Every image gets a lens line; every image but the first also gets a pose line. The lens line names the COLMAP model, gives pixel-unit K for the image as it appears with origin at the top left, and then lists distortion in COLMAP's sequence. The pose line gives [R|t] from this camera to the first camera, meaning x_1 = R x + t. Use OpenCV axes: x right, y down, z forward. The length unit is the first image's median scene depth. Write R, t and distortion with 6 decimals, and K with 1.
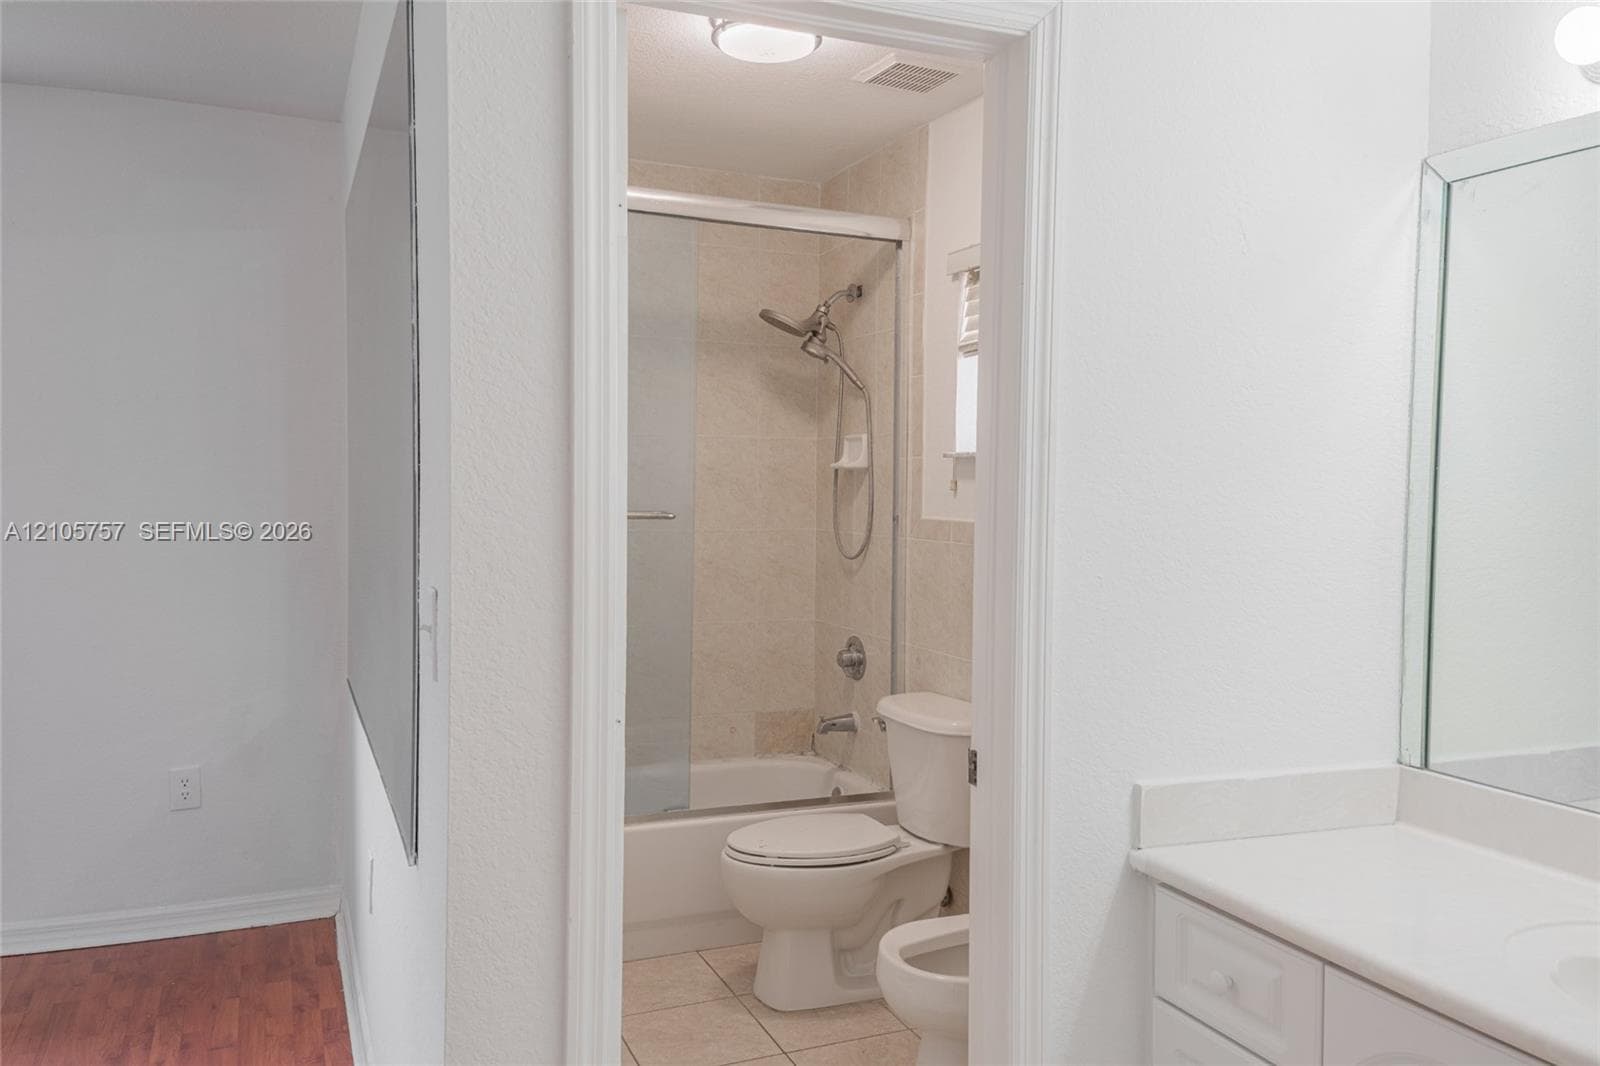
lens RADIAL K [[1213.4, 0, 802.2], [0, 1213.4, 535.0], [0, 0, 1]] dist [0.142687, -0.148934]
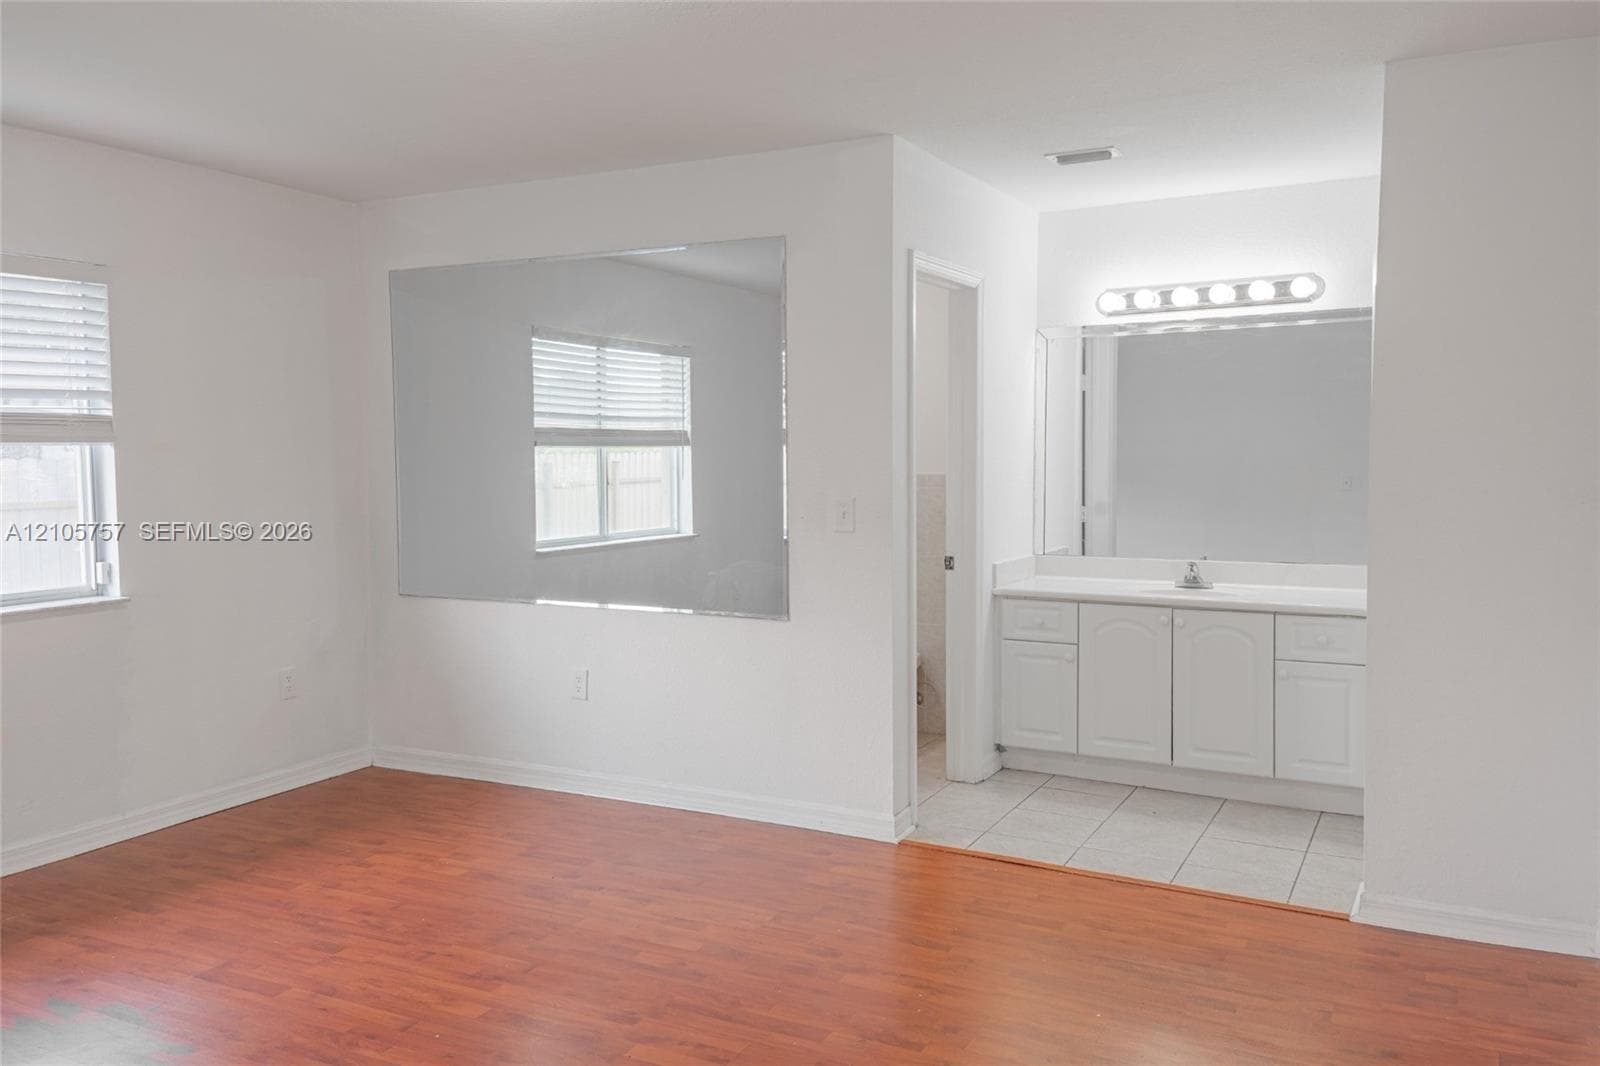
lens RADIAL K [[1213.4, 0, 802.2], [0, 1213.4, 535.0], [0, 0, 1]] dist [0.142687, -0.148934]
pose [[0.776748, -0.067566, 0.626177, -0.872328], [0.043209, 0.997603, 0.054045, -0.010899], [-0.628328, -0.014923, 0.777805, -0.410665]]
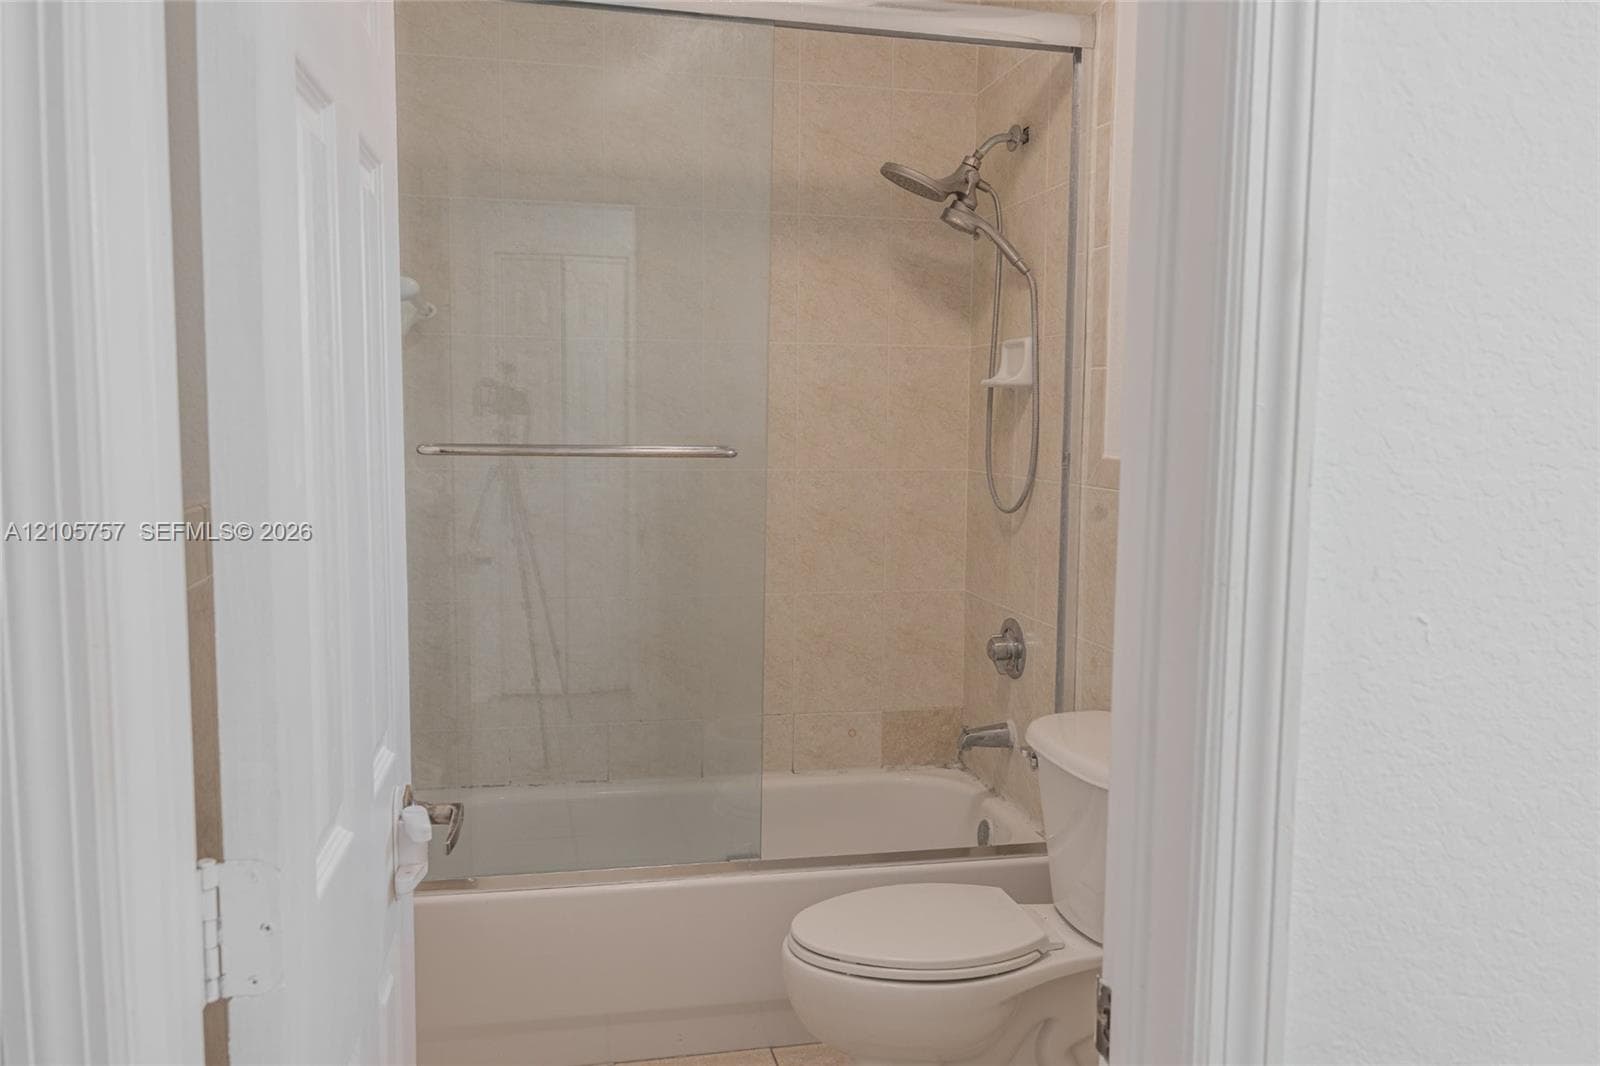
lens RADIAL K [[1240.5, 0, 797.7], [0, 1240.5, 532.8], [0, 0, 1]] dist [0.011747, -0.000424]
pose [[0.983174, 0.017583, -0.181825, 0.055394], [-0.007733, 0.998471, 0.054740, -0.008212], [0.182509, -0.052413, 0.981806, 0.271638]]
